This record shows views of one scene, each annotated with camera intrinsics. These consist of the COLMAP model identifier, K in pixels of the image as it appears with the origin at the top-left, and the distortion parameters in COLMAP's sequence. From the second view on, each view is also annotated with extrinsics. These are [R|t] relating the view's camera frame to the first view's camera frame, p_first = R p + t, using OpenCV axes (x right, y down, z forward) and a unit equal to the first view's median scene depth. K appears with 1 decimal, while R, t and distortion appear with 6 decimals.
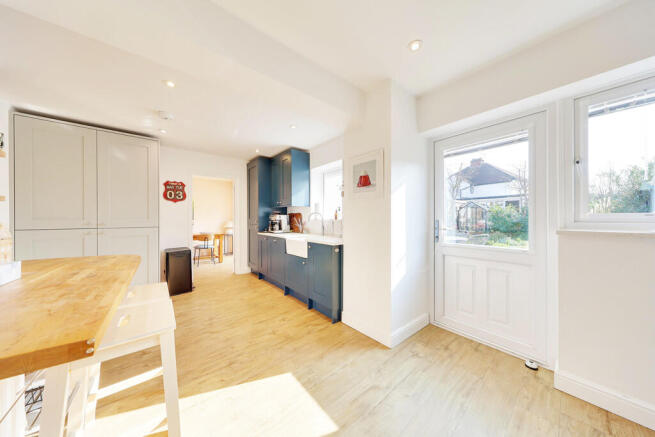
lens RADIAL K [[207.5, 0, 328.4], [0, 207.5, 219.0], [0, 0, 1]] dist [0.002485, 0.000124]
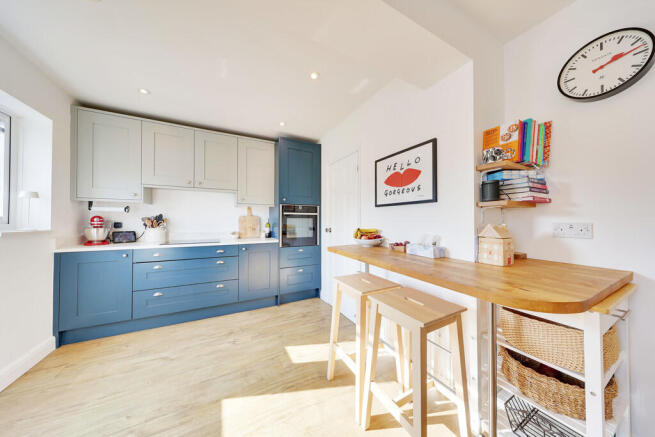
lens RADIAL K [[207.5, 0, 326.8], [0, 207.5, 218.5], [0, 0, 1]] dist [0.002485, 0.000124]
pose [[-0.980688, 0.002525, 0.195563, -0.398641], [0.000472, 0.999944, -0.010546, -0.000203], [-0.195578, -0.010250, -0.980634, 1.076692]]
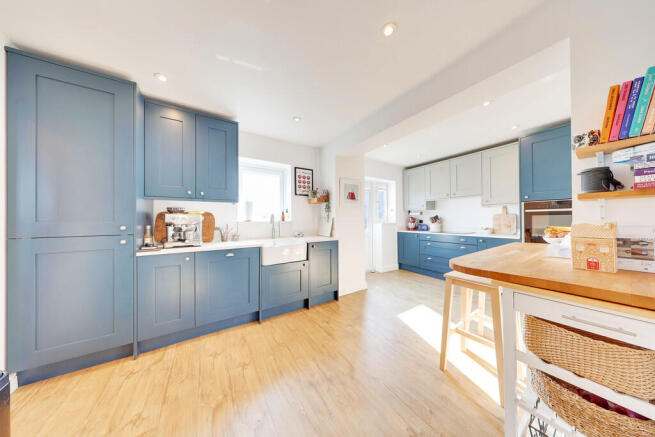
lens RADIAL K [[188.1, 0, 325.5], [0, 188.1, 219.0], [0, 0, 1]] dist [-0.001100, -0.000026]
pose [[0.116413, 0.006824, 0.993177, -1.213609], [0.009700, 0.999921, -0.008007, 0.002346], [-0.993154, 0.010566, 0.116337, 0.980343]]
